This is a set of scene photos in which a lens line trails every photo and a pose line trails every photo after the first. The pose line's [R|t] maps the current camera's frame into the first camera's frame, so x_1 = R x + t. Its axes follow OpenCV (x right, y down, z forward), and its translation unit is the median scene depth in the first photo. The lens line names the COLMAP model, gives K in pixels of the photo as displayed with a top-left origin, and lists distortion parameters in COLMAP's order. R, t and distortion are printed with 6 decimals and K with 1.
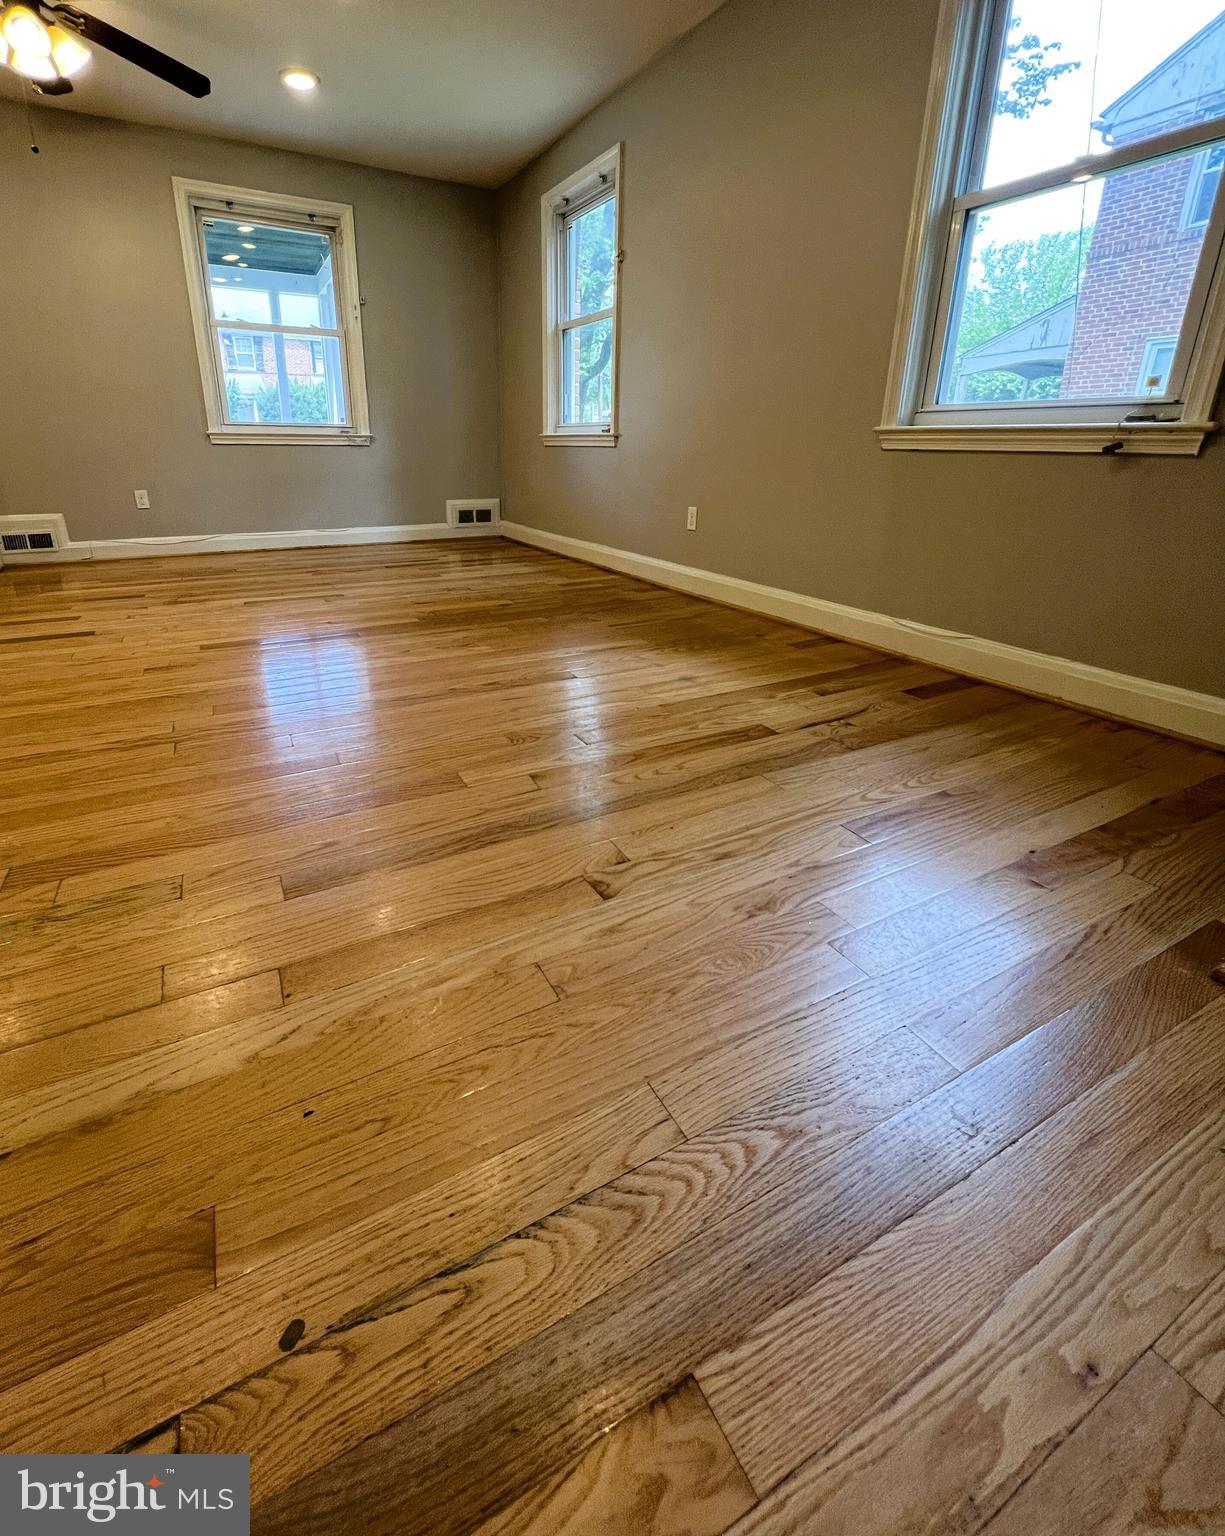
lens RADIAL K [[680.0, 0, 566.8], [0, 680.0, 667.9], [0, 0, 1]] dist [0.000372, -0.000774]
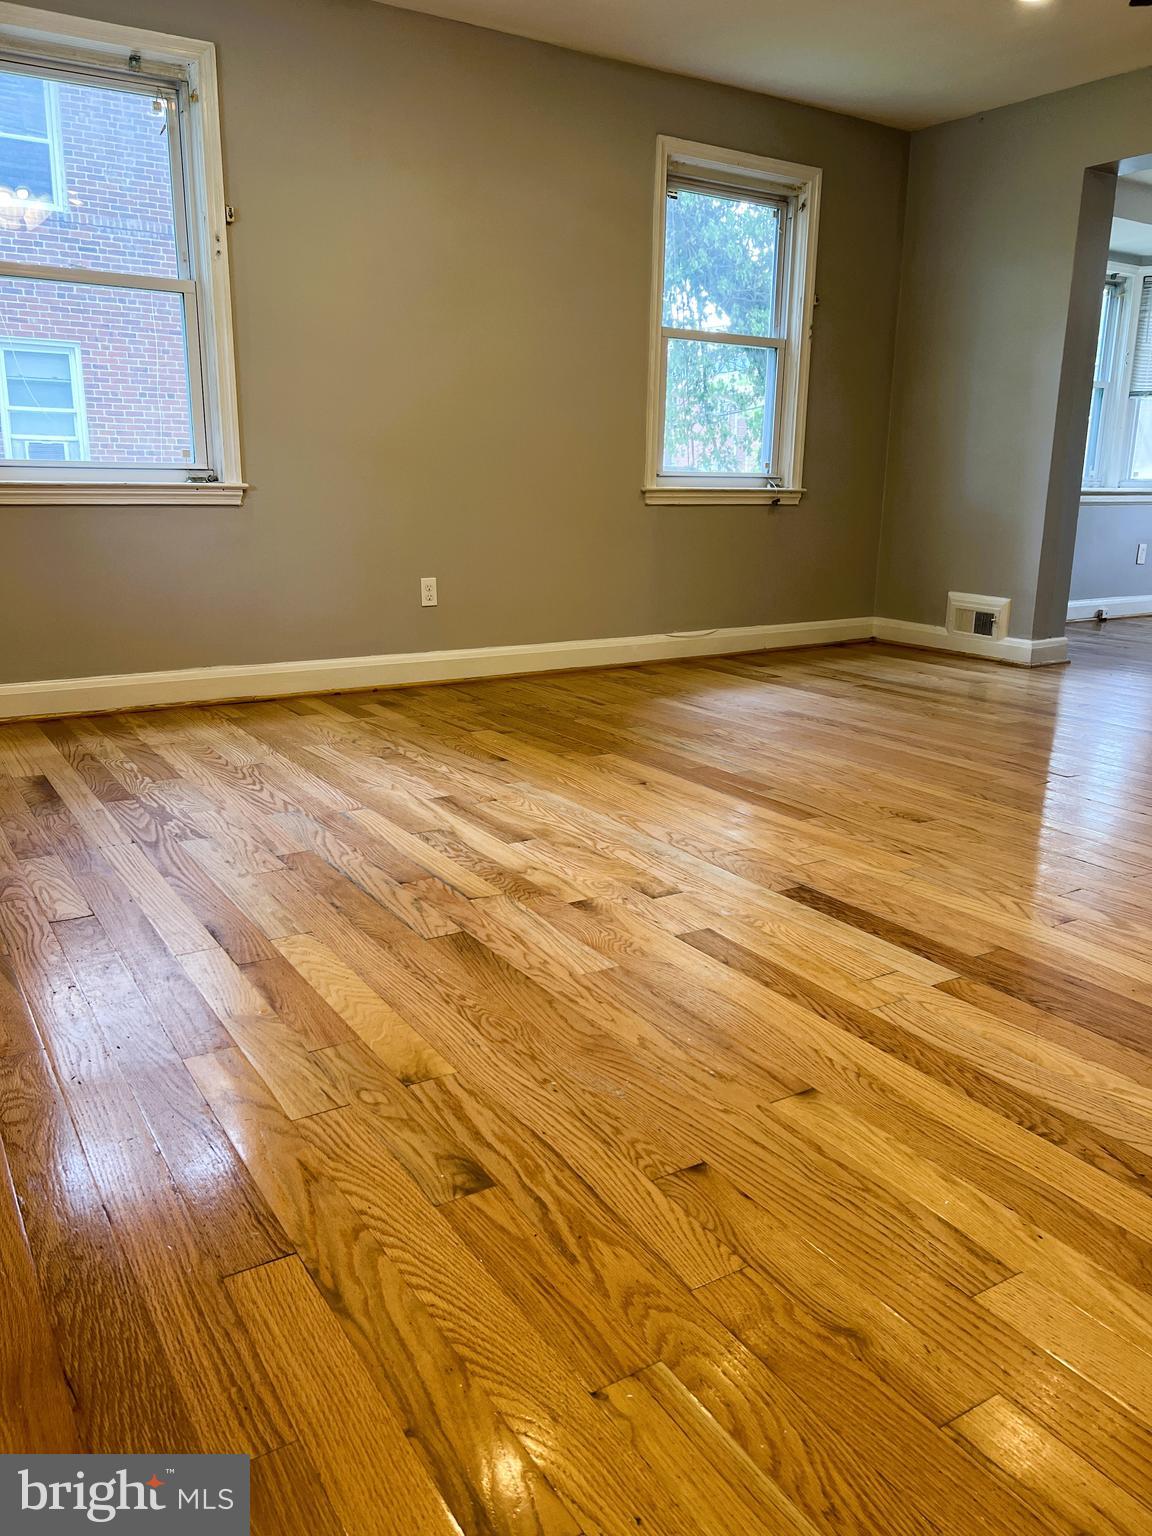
lens RADIAL K [[1178.9, 0, 574.5], [0, 1178.9, 772.6], [0, 0, 1]] dist [-0.004325, 0.001818]
pose [[-0.083487, -0.238862, 0.967458, -1.752221], [0.304815, 0.918193, 0.253002, -0.464699], [-0.948745, 0.316019, -0.003849, 1.311455]]
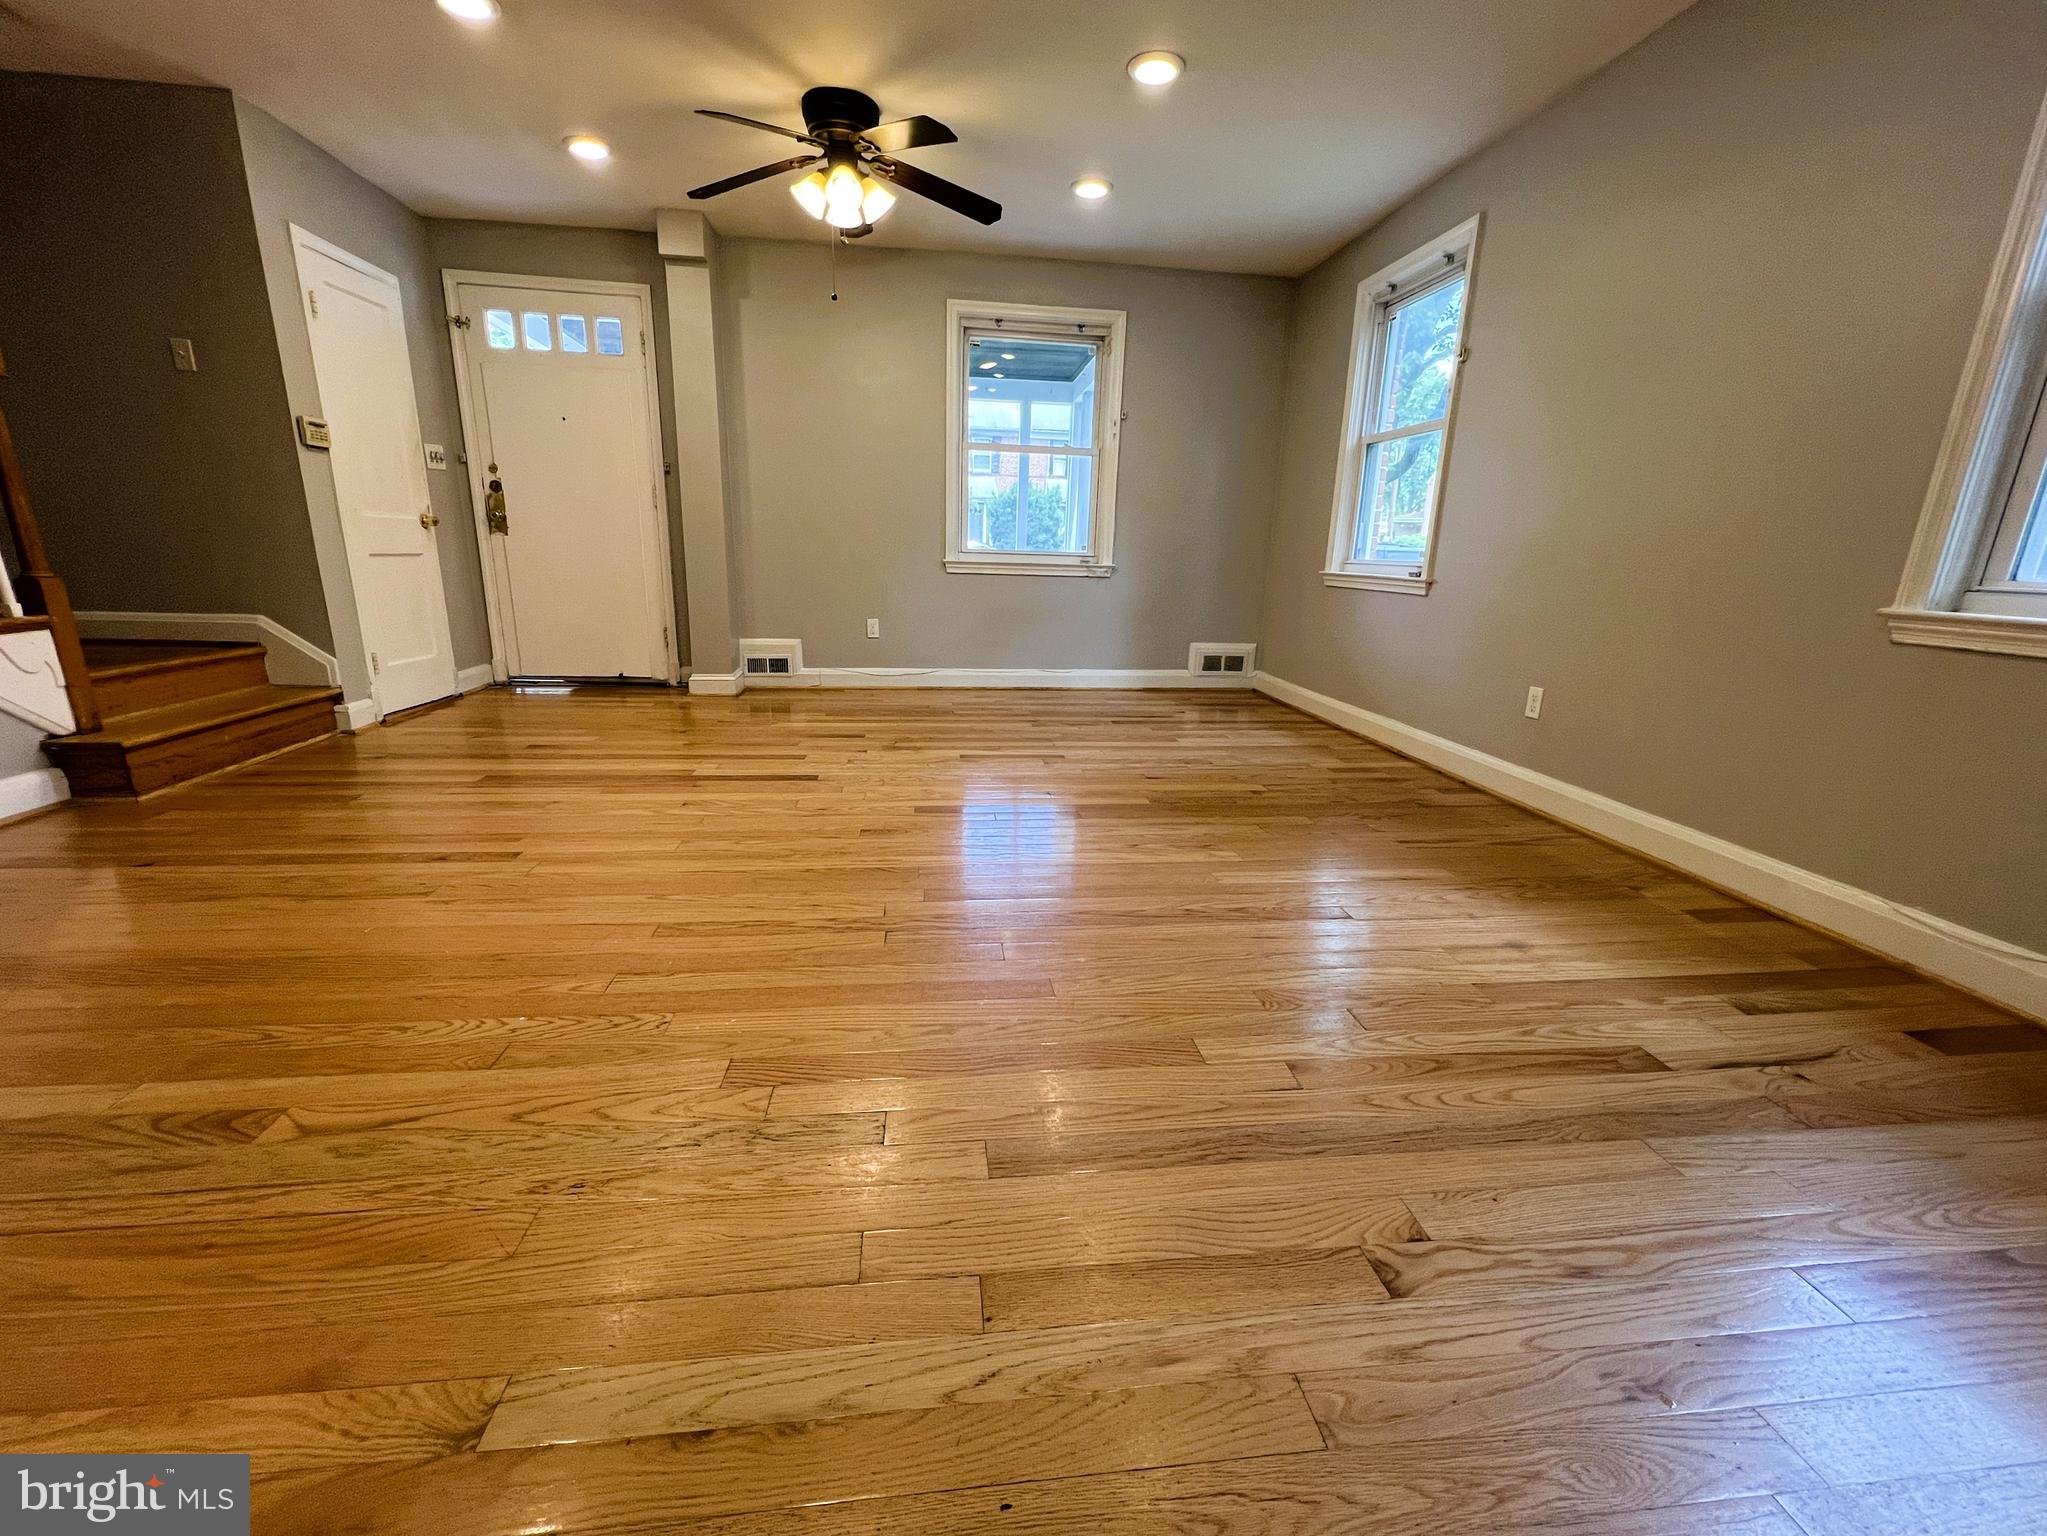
lens RADIAL K [[819.9, 0, 1022.2], [0, 819.9, 771.8], [0, 0, 1]] dist [-0.000151, -0.000442]
pose [[0.936231, 0.110753, -0.333476, -0.041103], [-0.129183, 0.991054, -0.033533, -0.065755], [0.326778, 0.074474, 0.942162, -0.001407]]
